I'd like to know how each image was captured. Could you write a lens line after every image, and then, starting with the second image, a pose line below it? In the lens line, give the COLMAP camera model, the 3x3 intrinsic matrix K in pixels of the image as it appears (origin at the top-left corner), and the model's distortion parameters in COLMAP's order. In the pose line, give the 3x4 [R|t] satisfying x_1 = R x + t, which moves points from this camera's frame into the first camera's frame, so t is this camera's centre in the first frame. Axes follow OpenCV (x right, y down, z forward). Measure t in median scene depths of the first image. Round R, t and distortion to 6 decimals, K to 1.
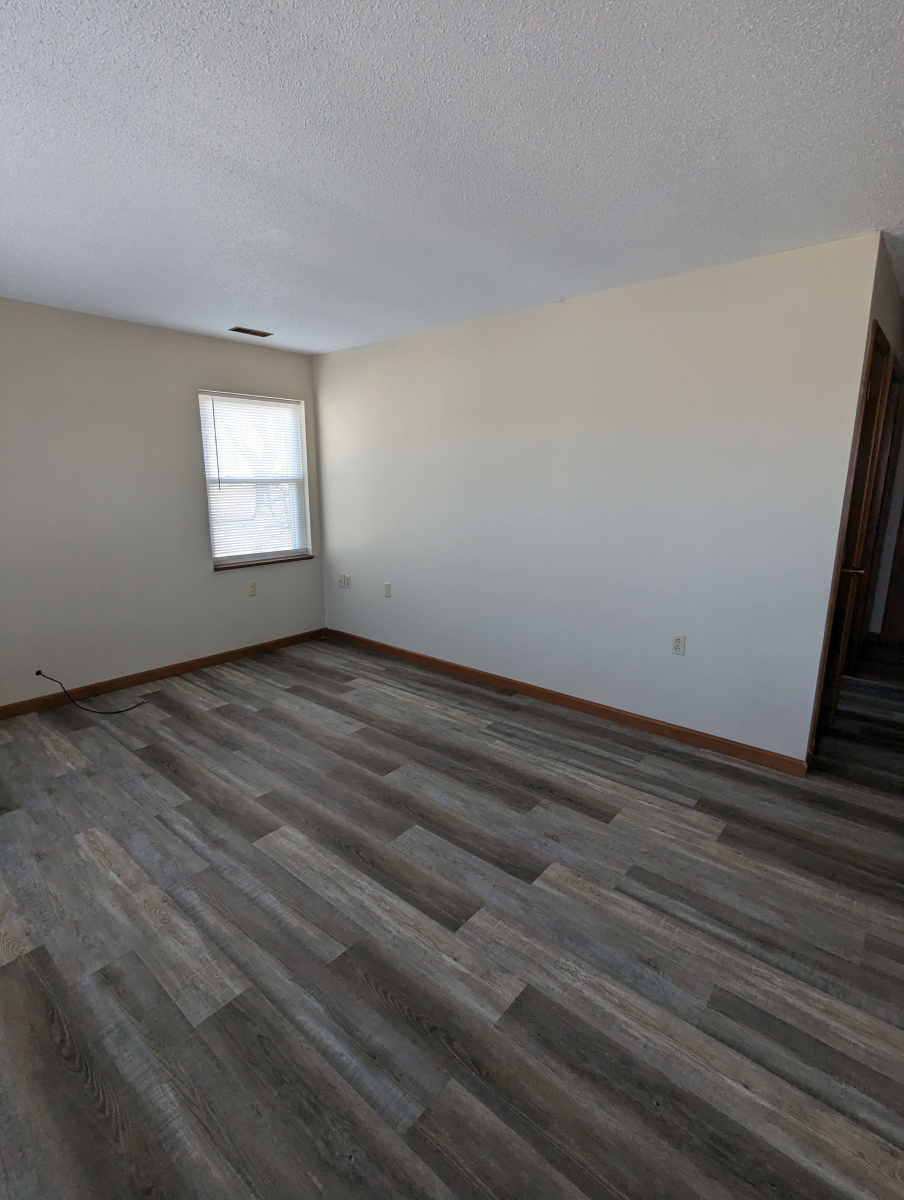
lens RADIAL K [[567.4, 0, 450.7], [0, 567.4, 596.8], [0, 0, 1]] dist [-0.000634, 0.002826]
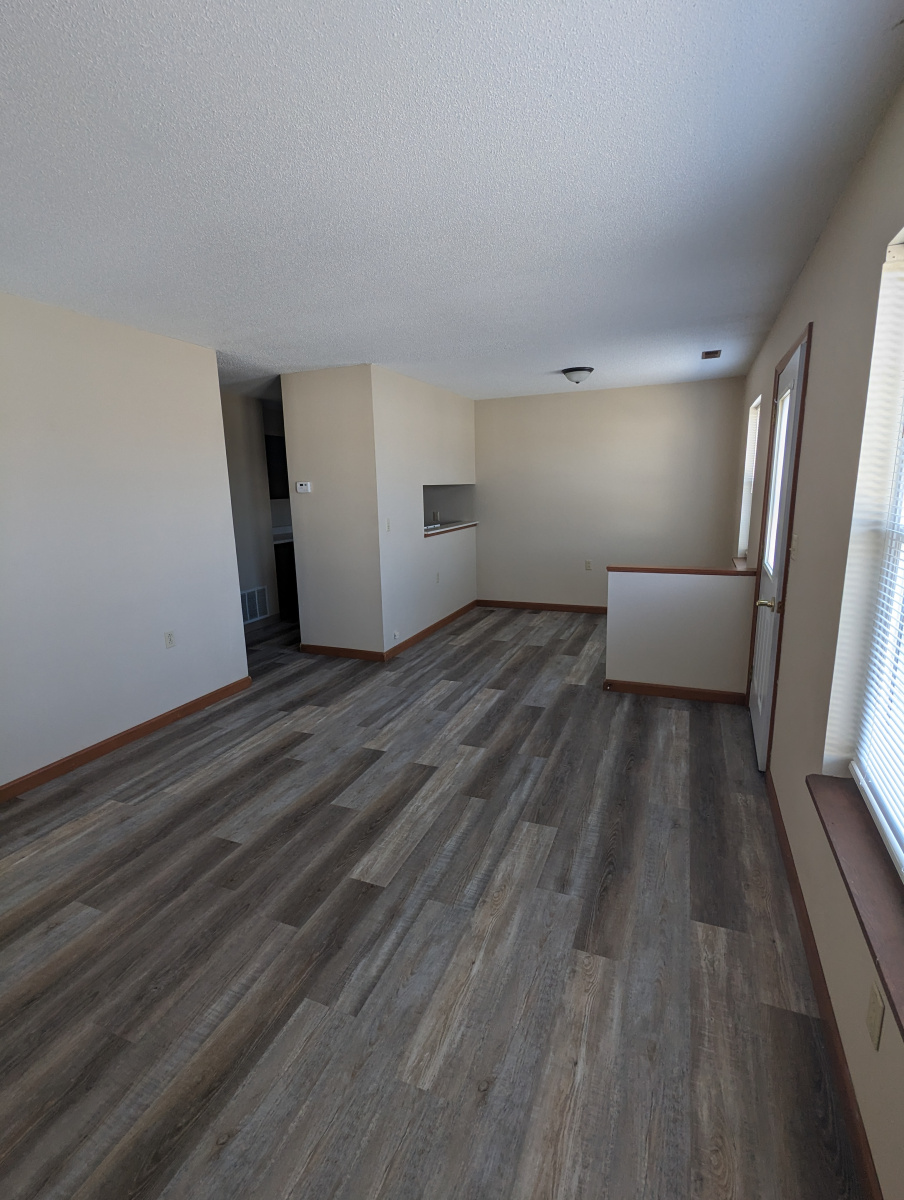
lens RADIAL K [[567.4, 0, 452.2], [0, 567.4, 600.2], [0, 0, 1]] dist [-0.000634, 0.002826]
pose [[-0.311636, -0.182687, 0.932474, -1.197707], [0.225567, 0.939069, 0.259364, -0.224723], [-0.923040, 0.291162, -0.251440, 1.031233]]
